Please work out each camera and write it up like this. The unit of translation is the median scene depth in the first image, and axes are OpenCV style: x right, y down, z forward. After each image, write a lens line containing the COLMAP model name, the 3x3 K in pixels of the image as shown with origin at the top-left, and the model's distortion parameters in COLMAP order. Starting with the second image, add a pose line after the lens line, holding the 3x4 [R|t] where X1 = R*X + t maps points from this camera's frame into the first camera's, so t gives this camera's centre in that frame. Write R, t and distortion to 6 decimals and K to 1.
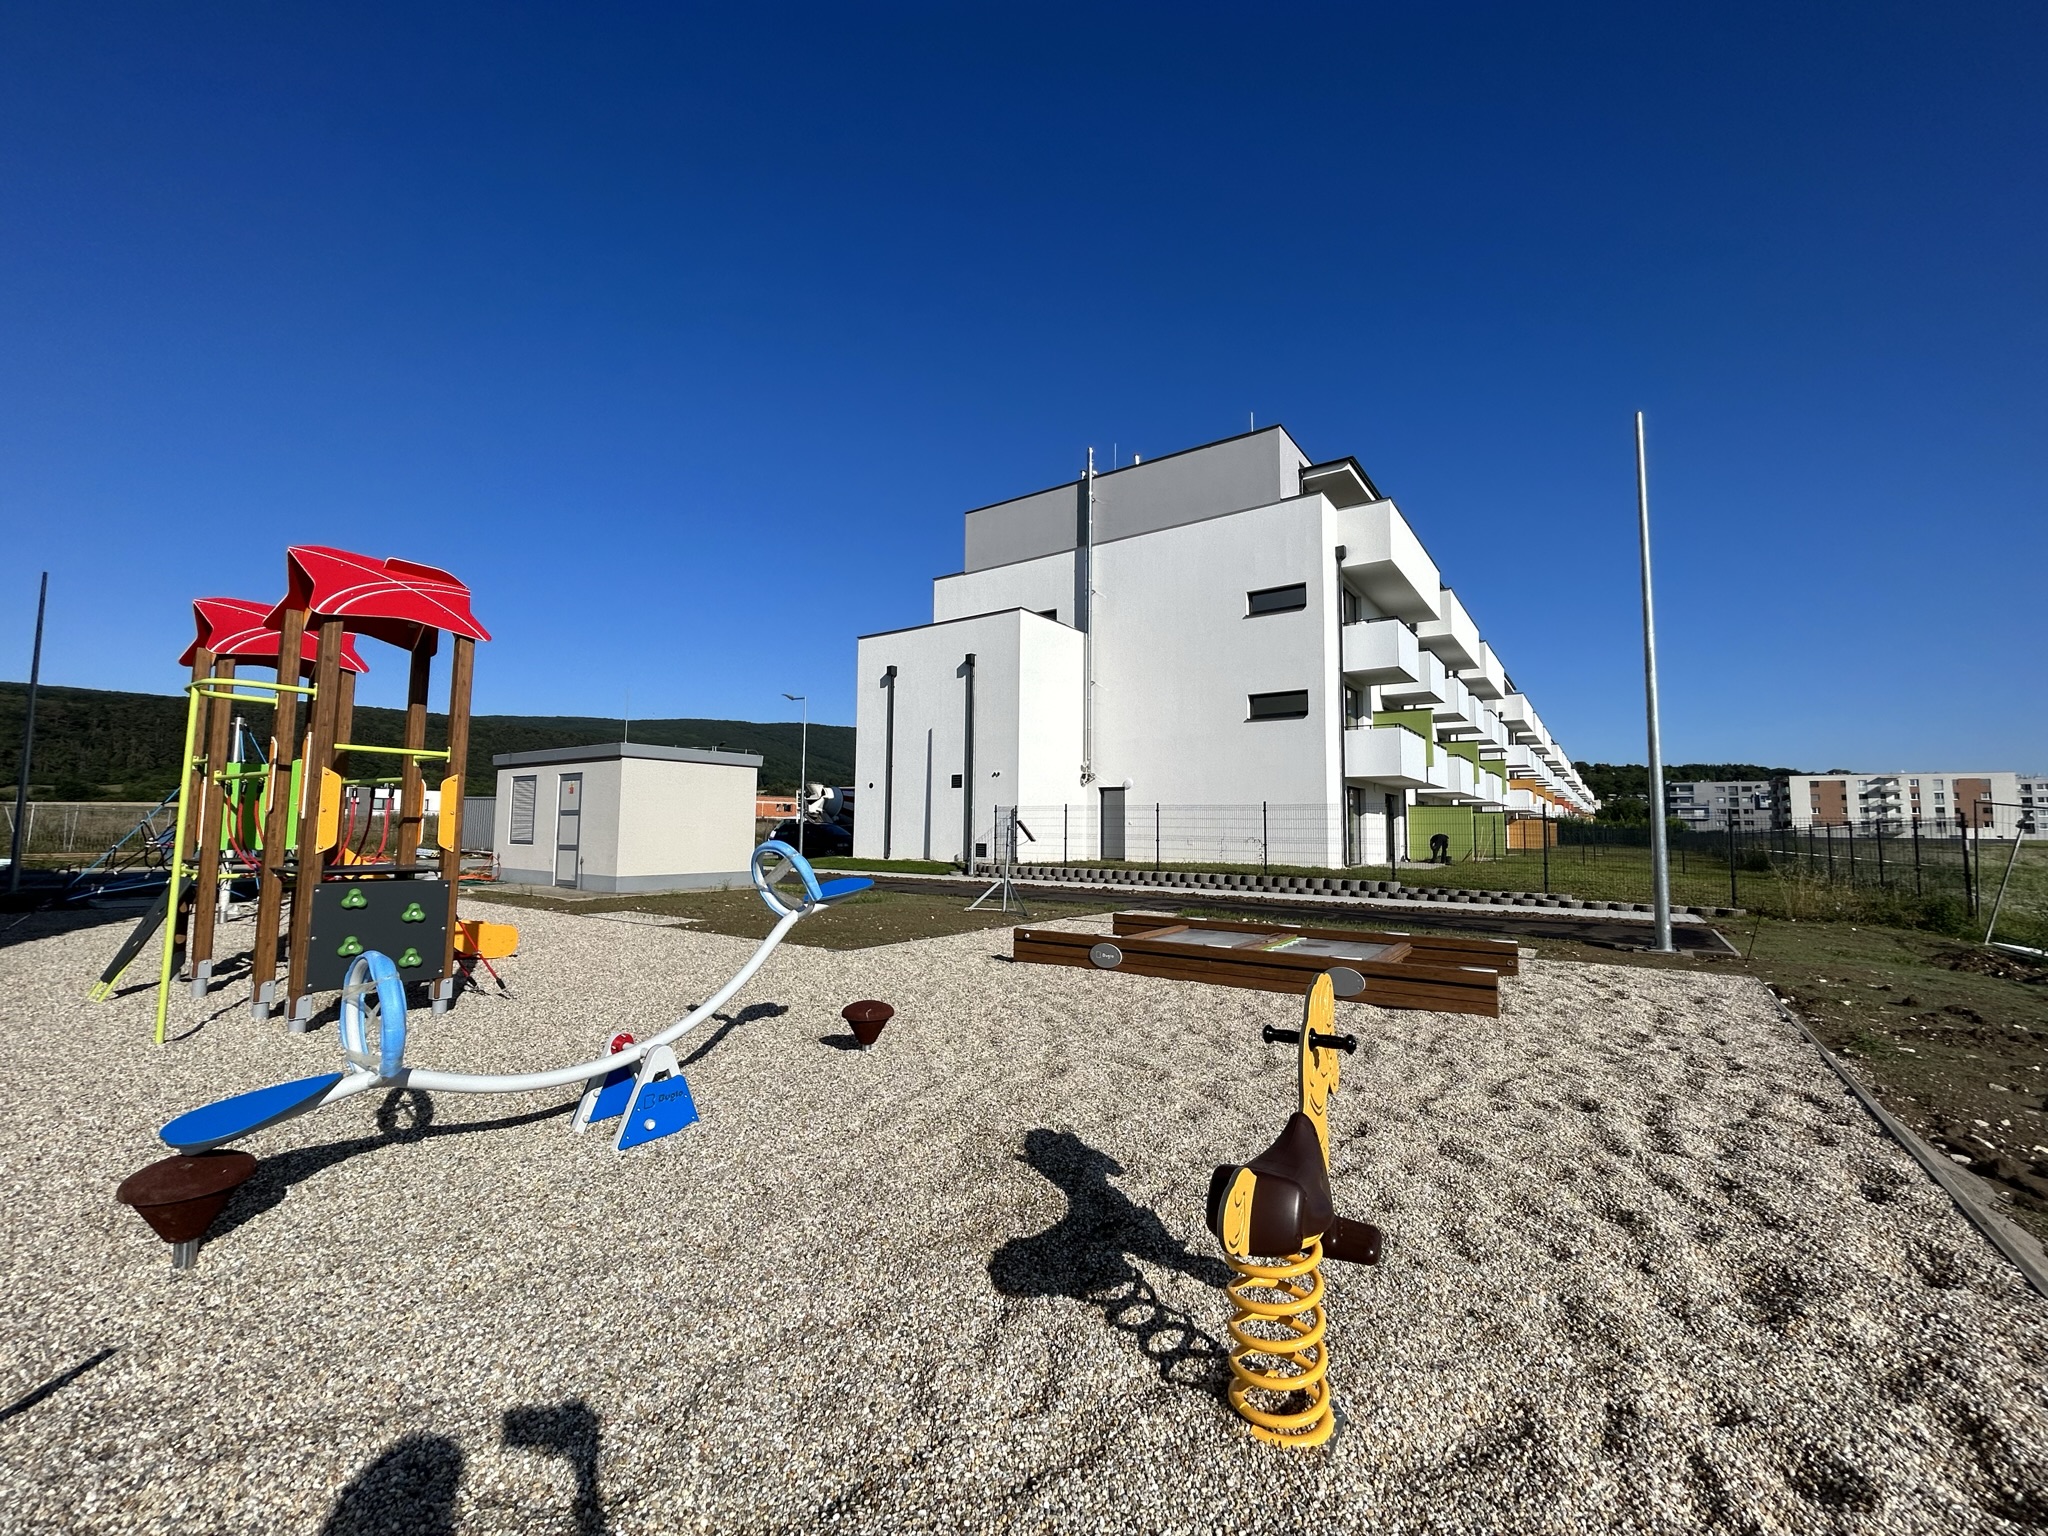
lens RADIAL K [[828.5, 0, 1024.0], [0, 828.5, 768.0], [0, 0, 1]] dist [0.000593, 0.000460]
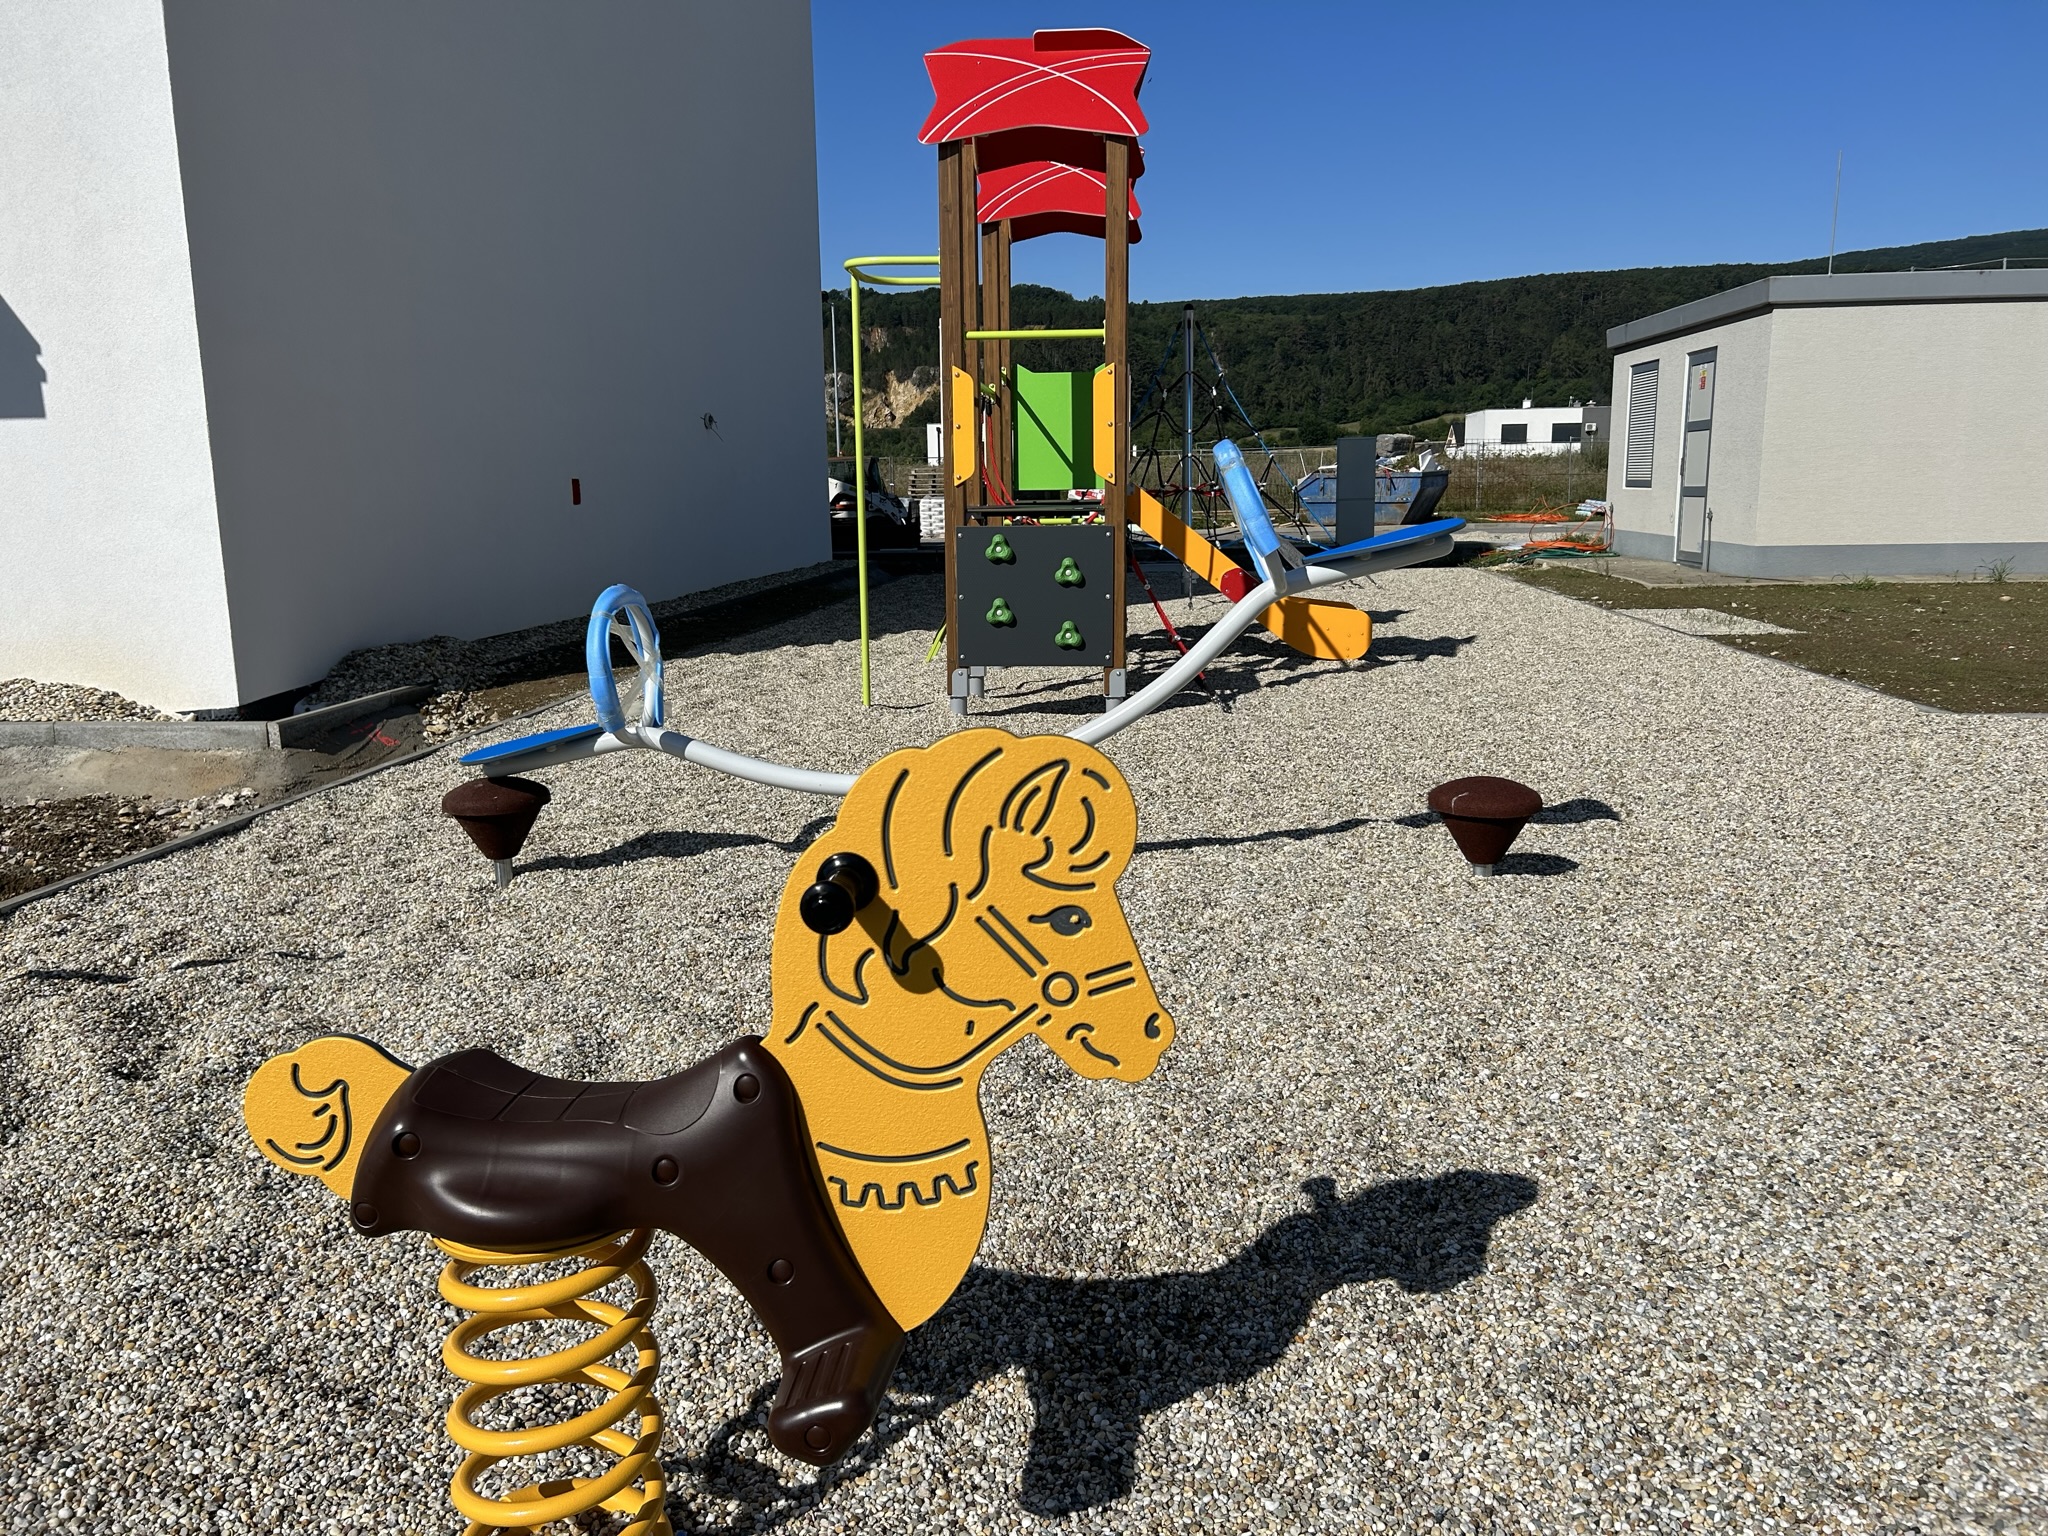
lens RADIAL K [[1577.3, 0, 1024.0], [0, 1577.3, 768.0], [0, 0, 1]] dist [0.006045, 0.000887]
pose [[0.503286, 0.136104, -0.853334, 0.112908], [0.088691, 0.974167, 0.207685, 0.016193], [0.859556, -0.180208, 0.478213, 0.086564]]
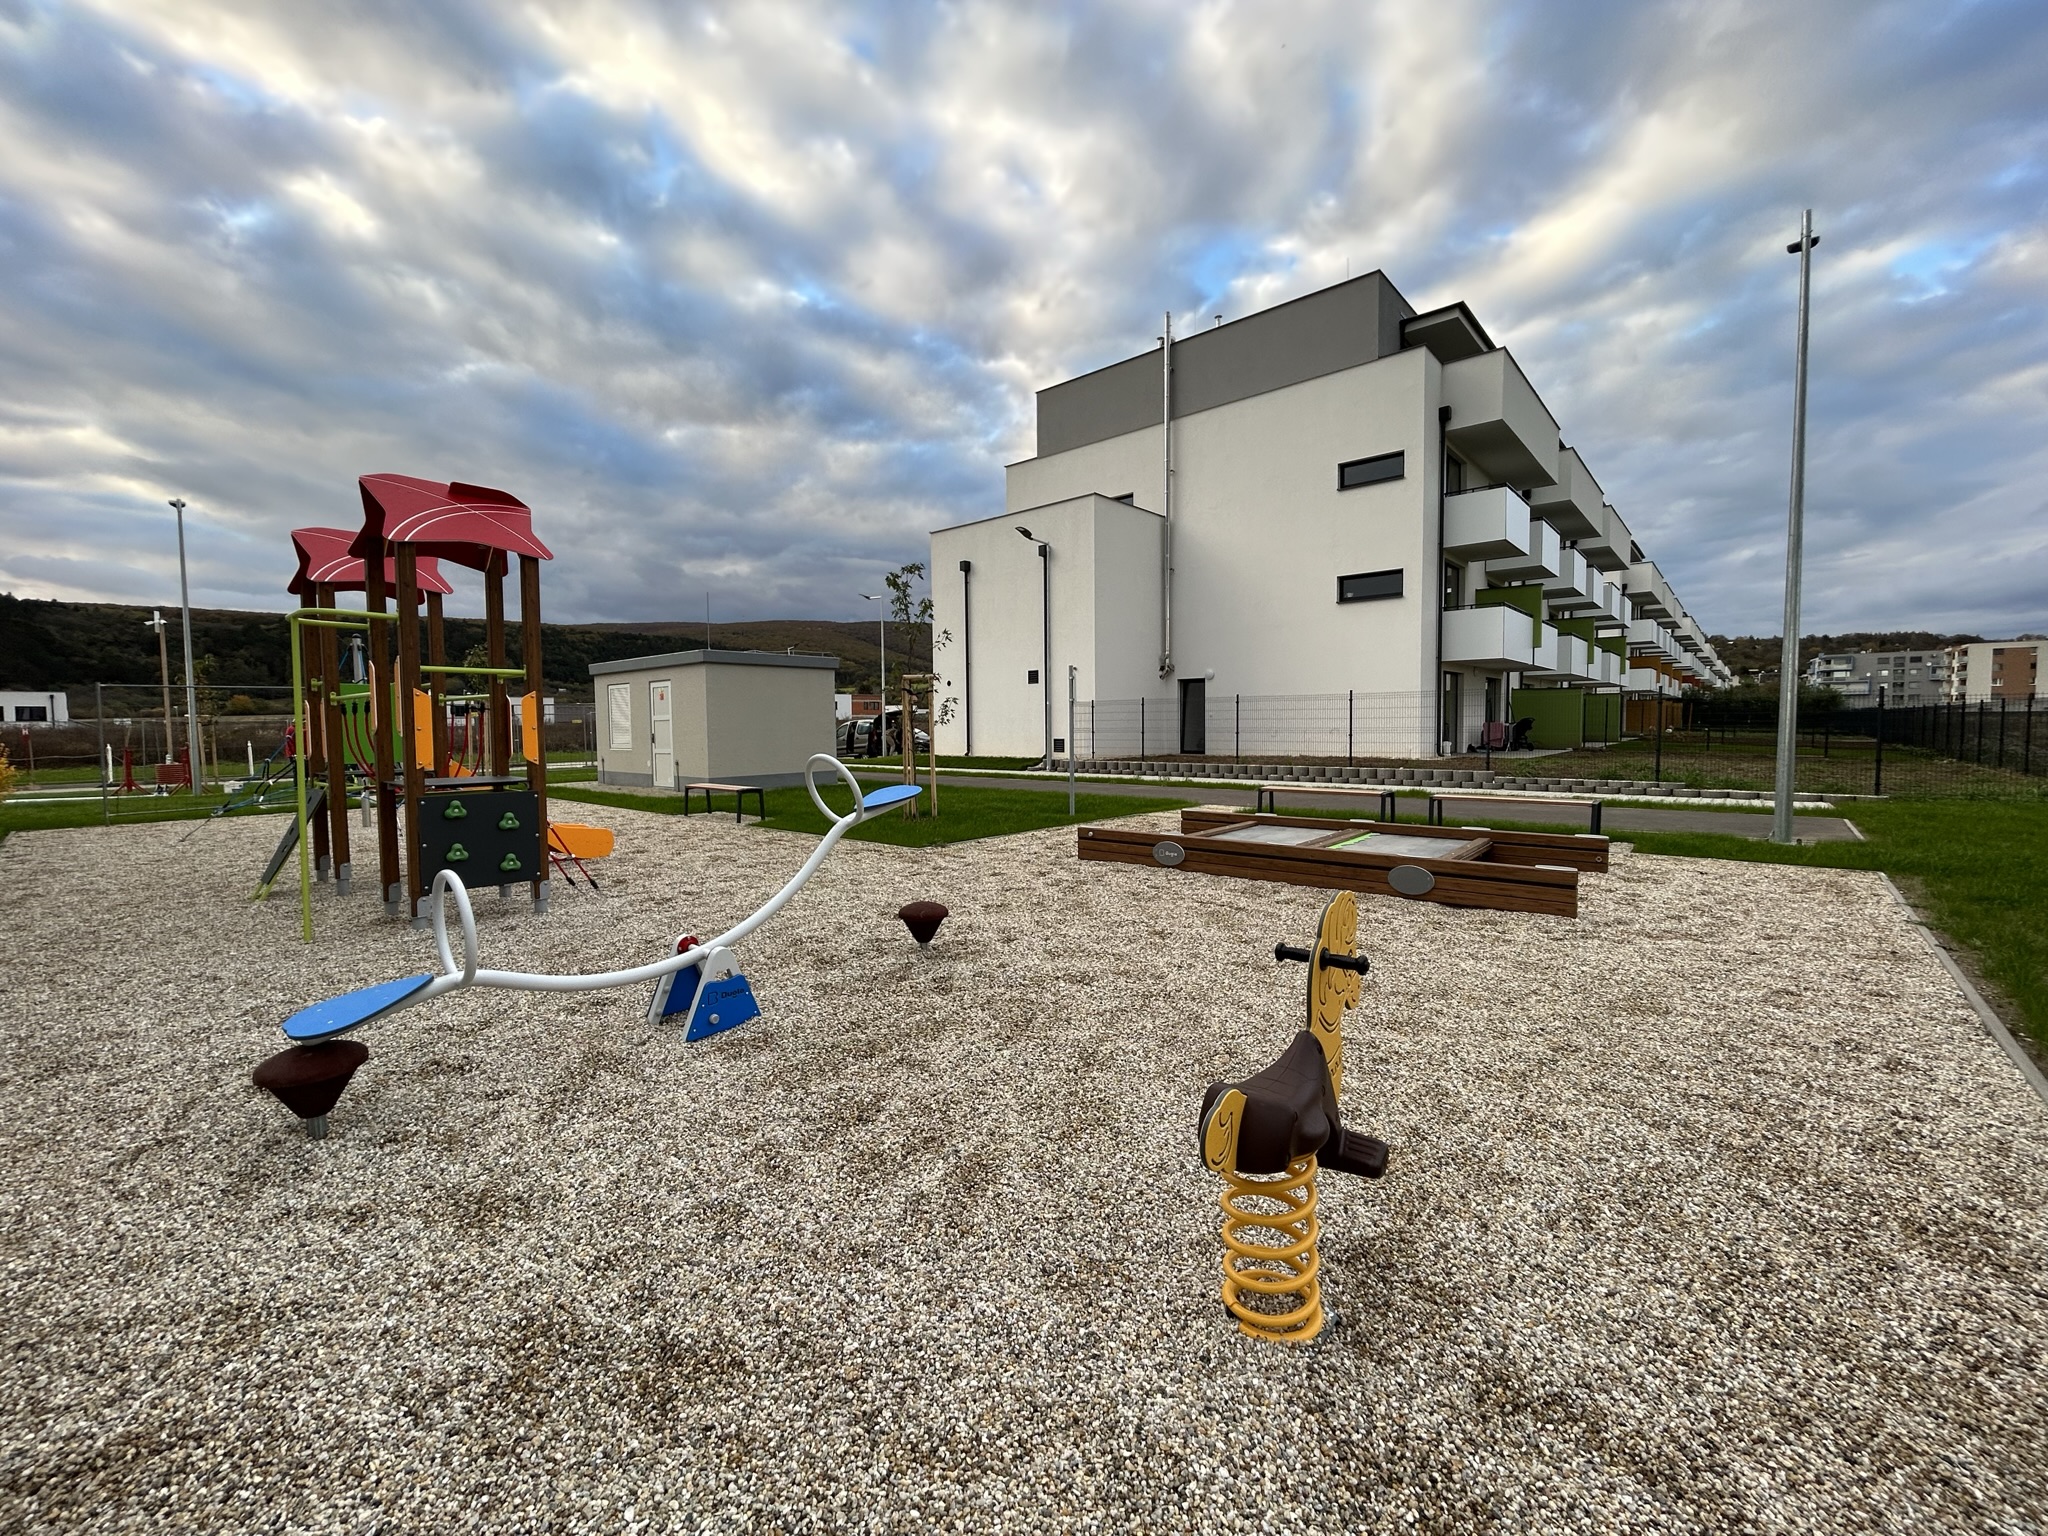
lens RADIAL K [[828.5, 0, 1024.0], [0, 828.5, 768.0], [0, 0, 1]] dist [0.000593, 0.000460]
pose [[0.994620, -0.015633, -0.102405, 0.011626], [0.028664, 0.991484, 0.127036, -0.003301], [0.099547, -0.129288, 0.986598, 0.003531]]
